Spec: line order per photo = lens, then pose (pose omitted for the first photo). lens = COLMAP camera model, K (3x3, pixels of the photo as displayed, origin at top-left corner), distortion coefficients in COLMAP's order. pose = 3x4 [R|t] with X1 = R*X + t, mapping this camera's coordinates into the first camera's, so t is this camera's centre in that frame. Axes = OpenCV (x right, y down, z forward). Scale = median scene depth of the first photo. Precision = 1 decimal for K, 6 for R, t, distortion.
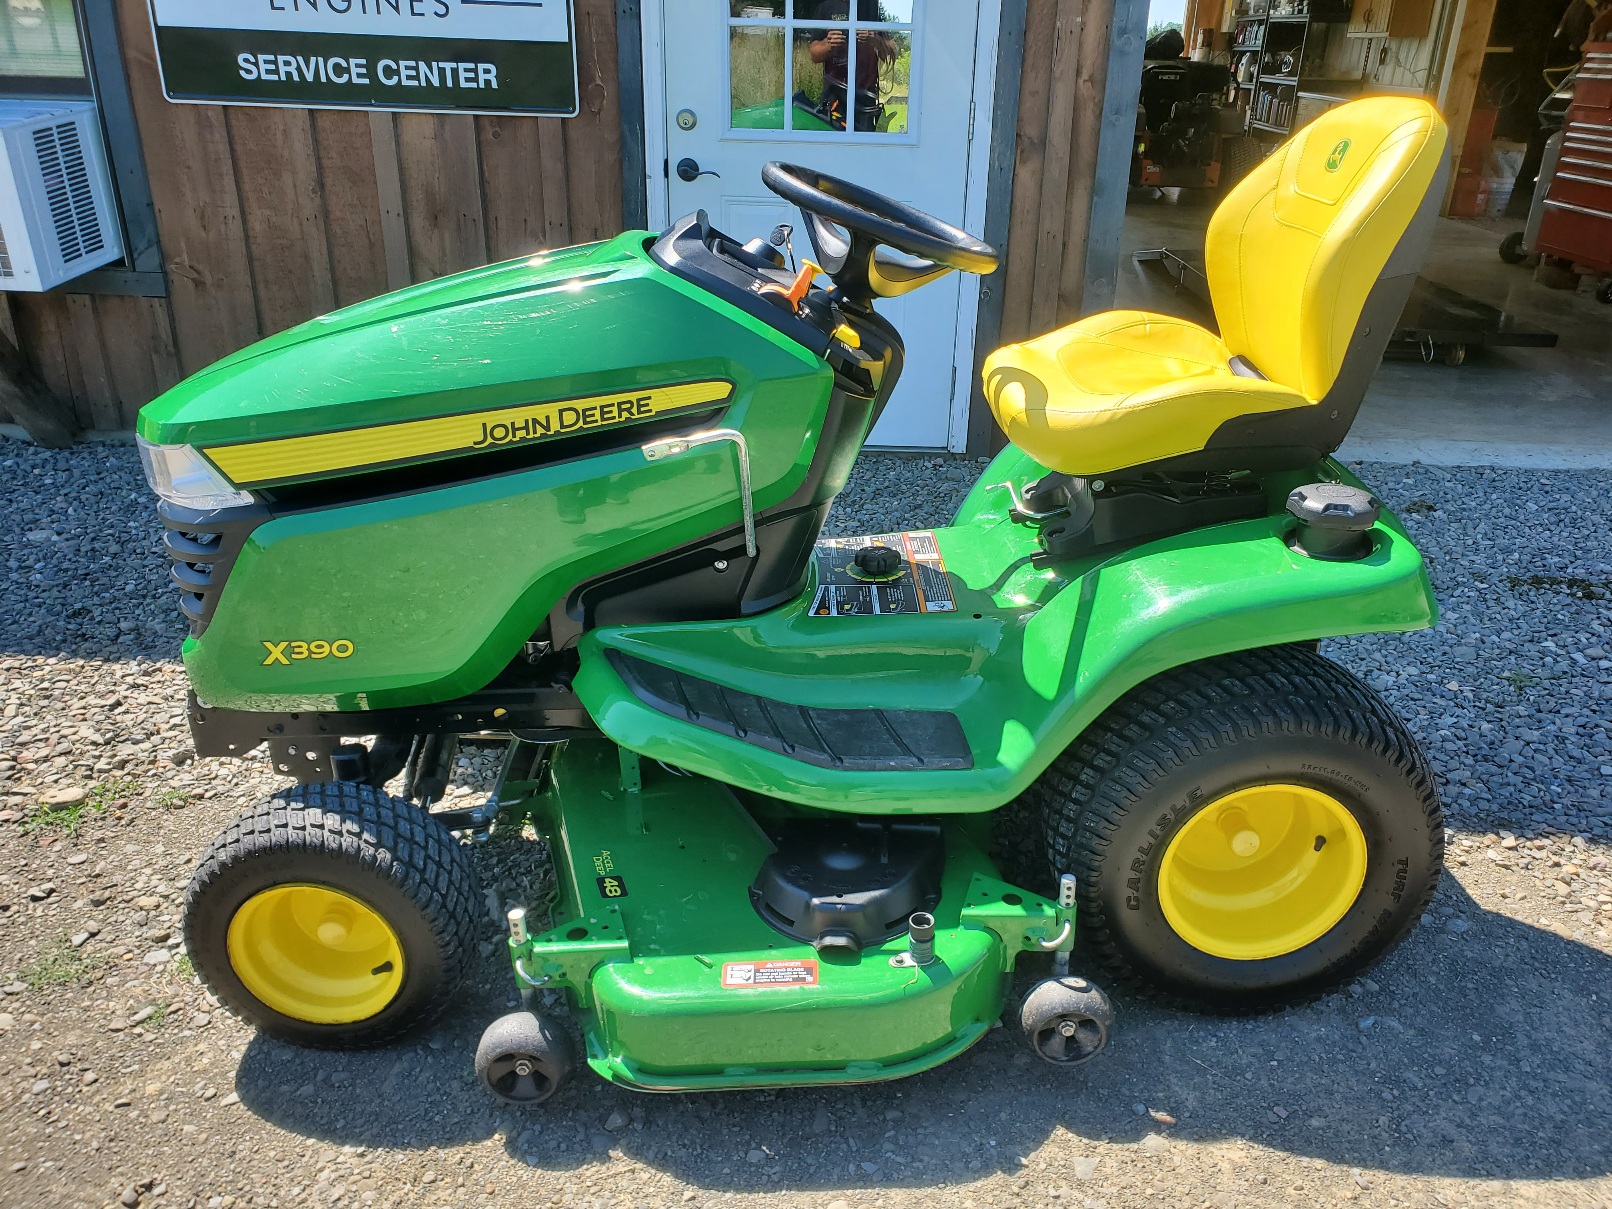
lens RADIAL K [[1249.5, 0, 834.0], [0, 1249.5, 607.3], [0, 0, 1]] dist [-0.009207, 0.034750]
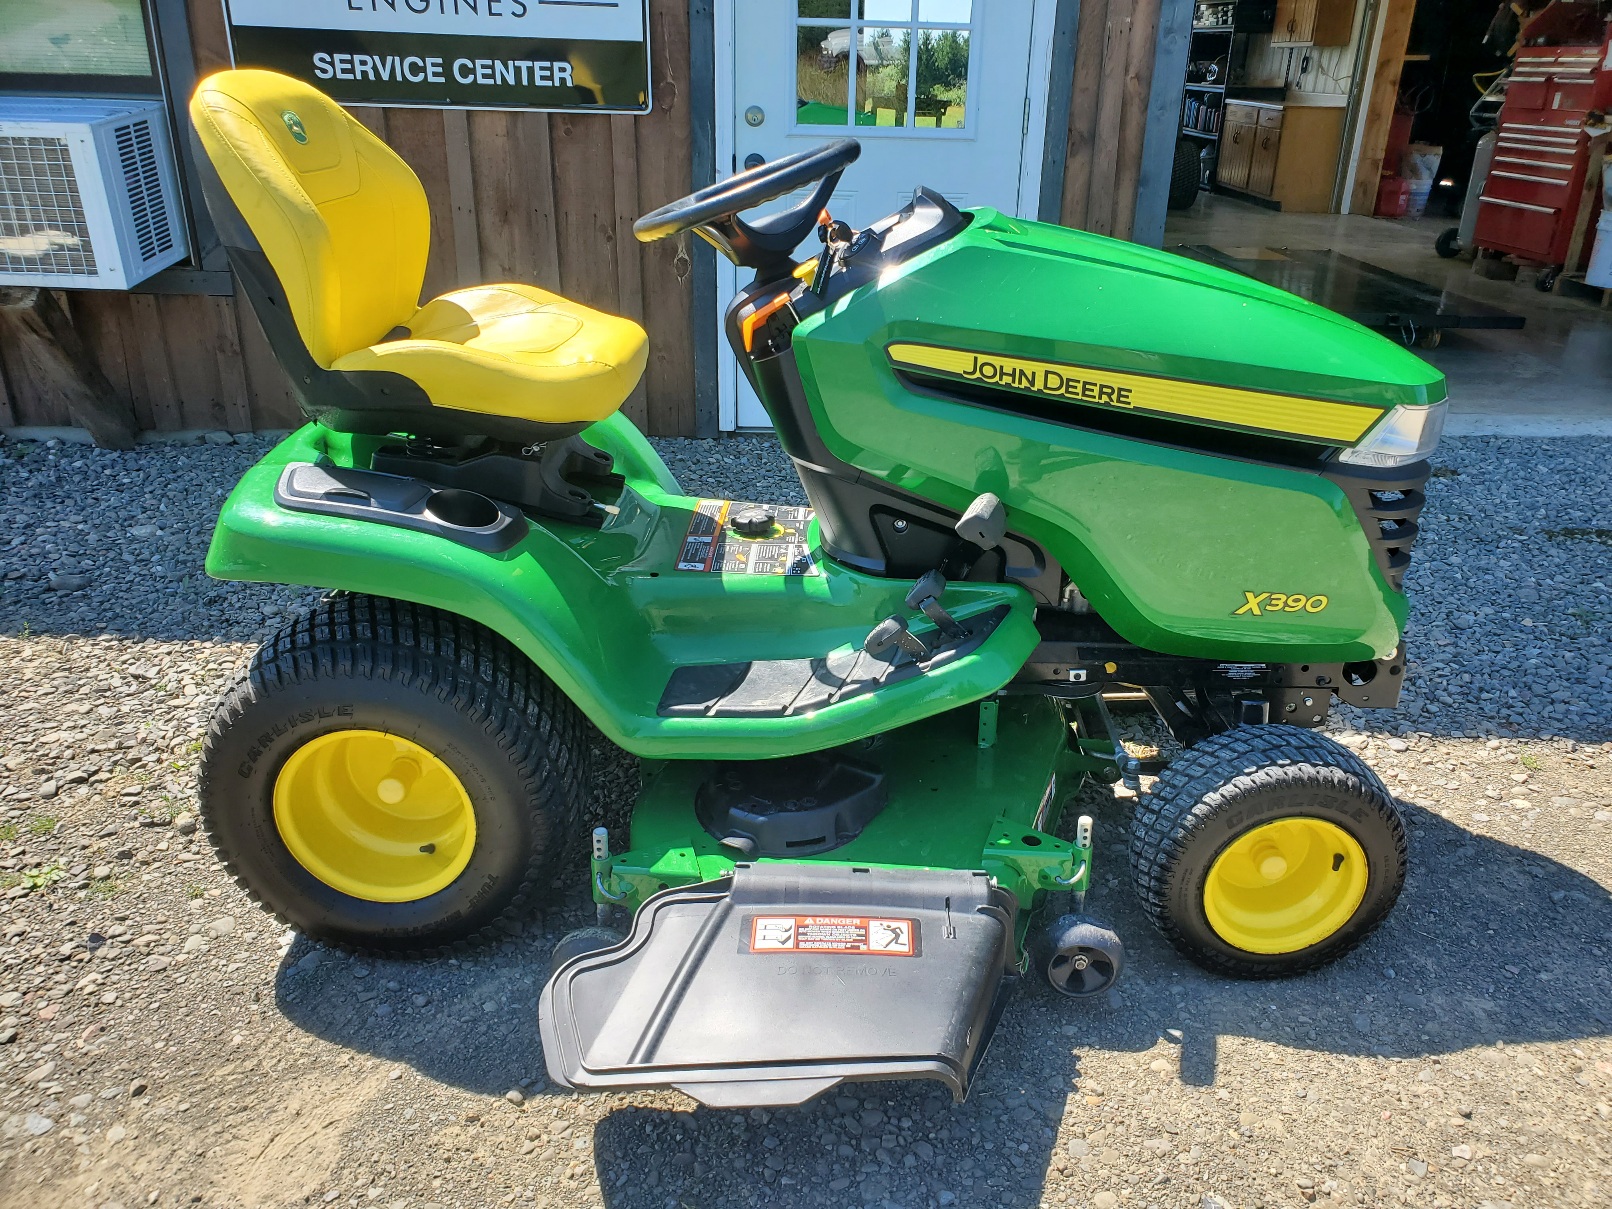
lens RADIAL K [[1249.5, 0, 830.4], [0, 1249.5, 614.7], [0, 0, 1]] dist [-0.009207, 0.034750]
pose [[0.996741, -0.033328, 0.073466, -0.146606], [0.033644, 0.999429, -0.003076, 0.029222], [-0.073321, 0.005538, 0.997293, -0.038135]]
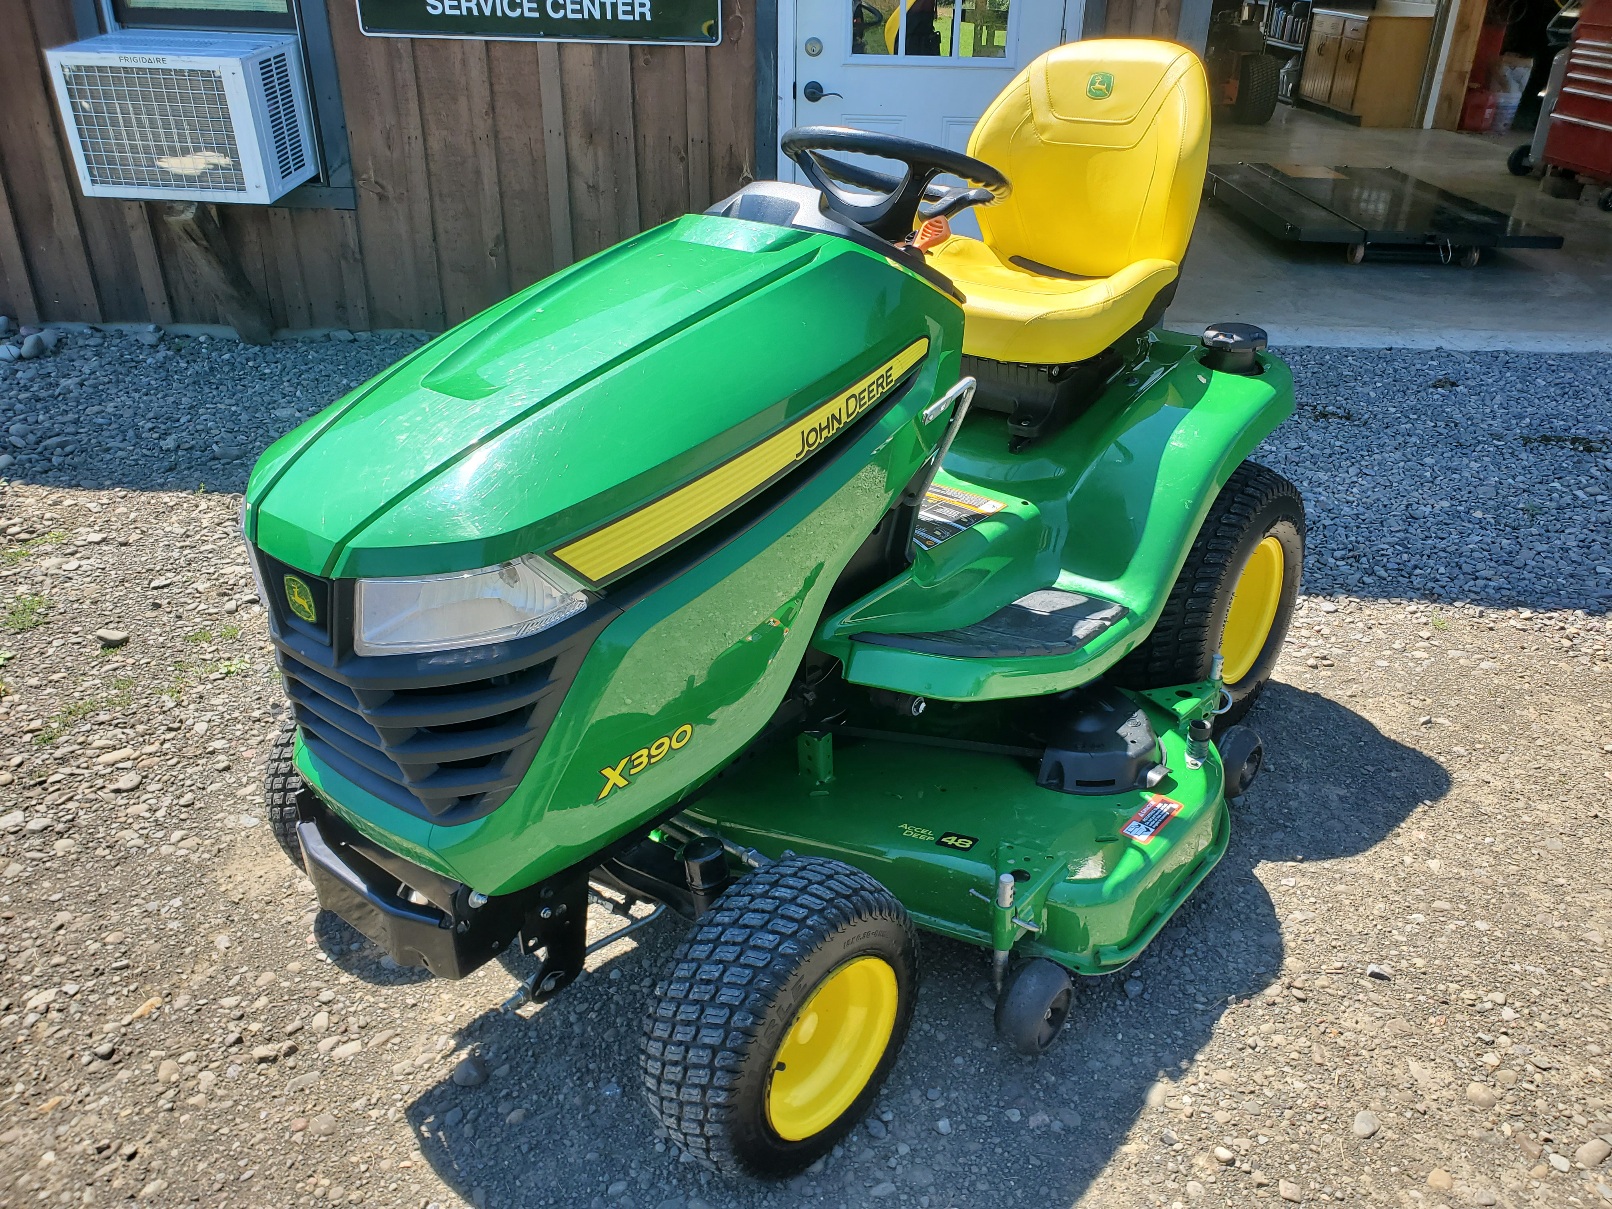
lens RADIAL K [[1249.5, 0, 822.6], [0, 1249.5, 618.3], [0, 0, 1]] dist [-0.009207, 0.034750]
pose [[0.999962, -0.008524, 0.001997, -0.117603], [0.008381, 0.997970, 0.063137, 0.061494], [-0.002531, -0.063118, 0.998003, -0.179720]]
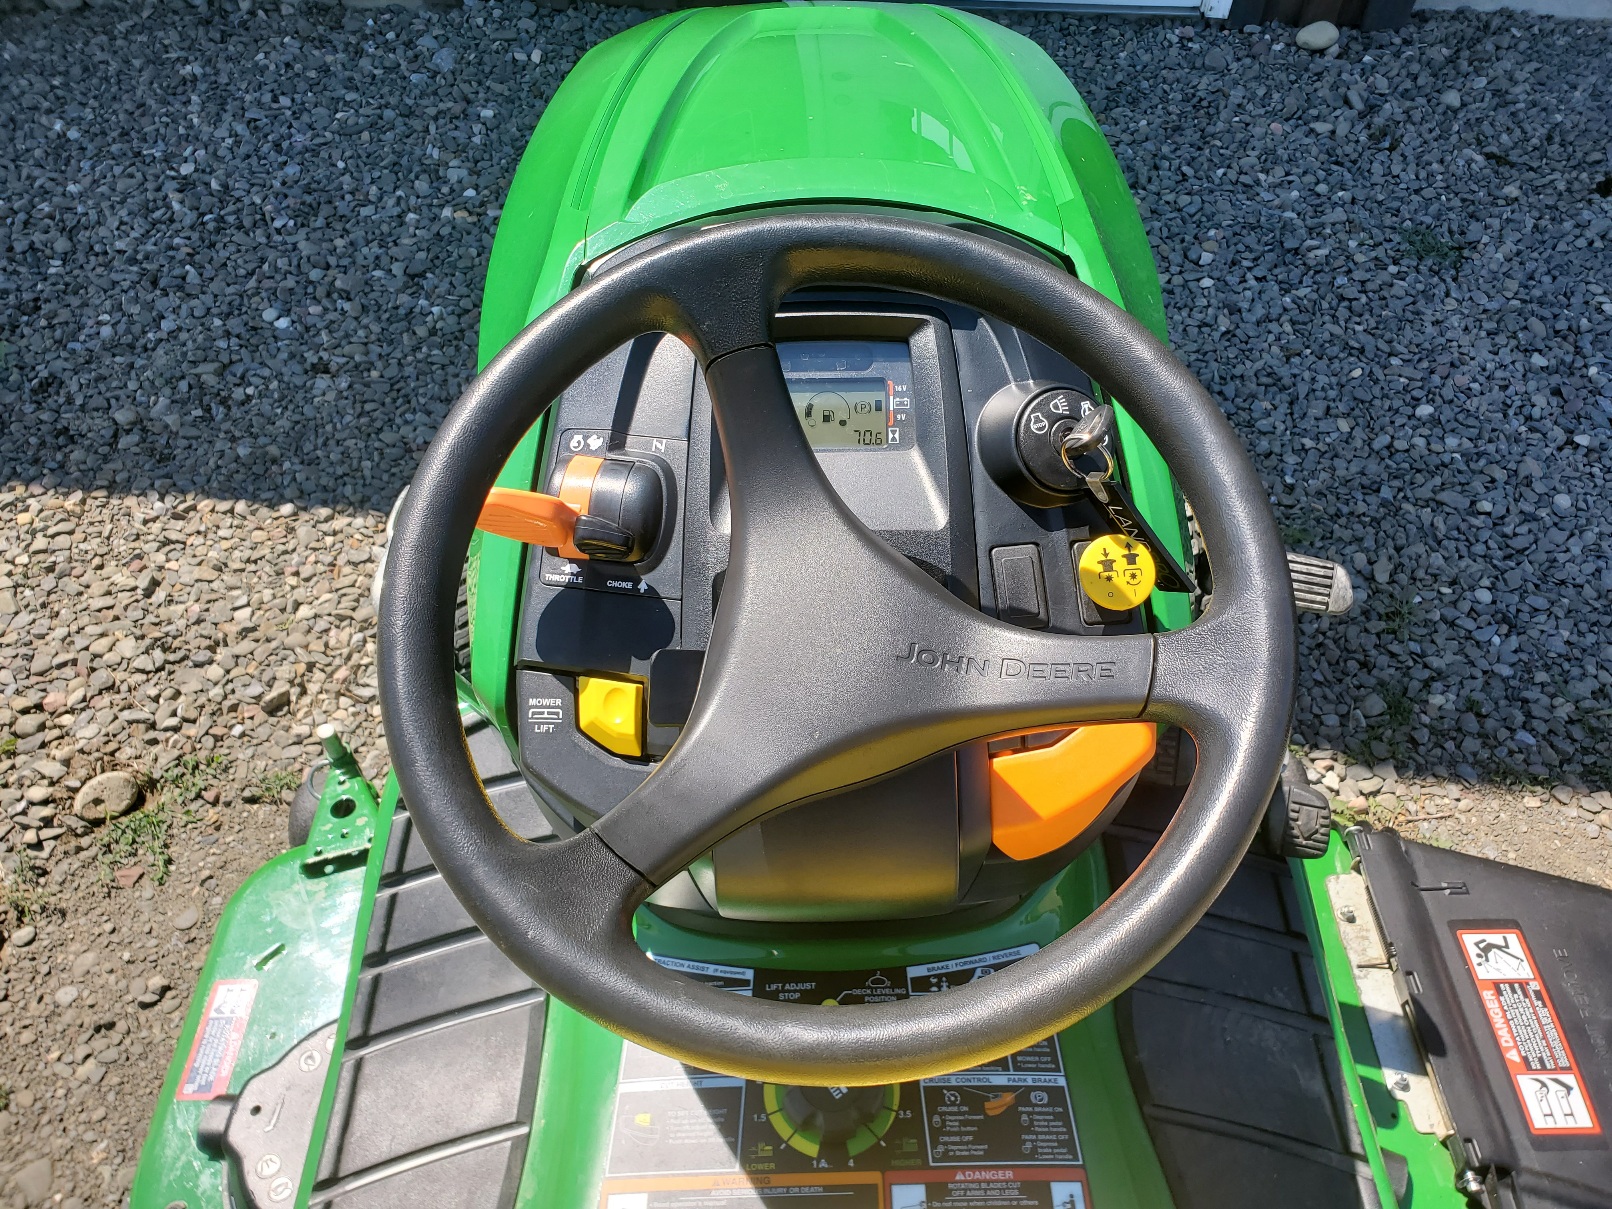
lens RADIAL K [[1249.5, 0, 809.6], [0, 1249.5, 608.4], [0, 0, 1]] dist [-0.009207, 0.034750]
pose [[0.999989, 0.003418, 0.003335, -0.143874], [-0.004552, 0.893292, 0.449454, -0.163900], [-0.001443, -0.449464, 0.893297, 0.255417]]
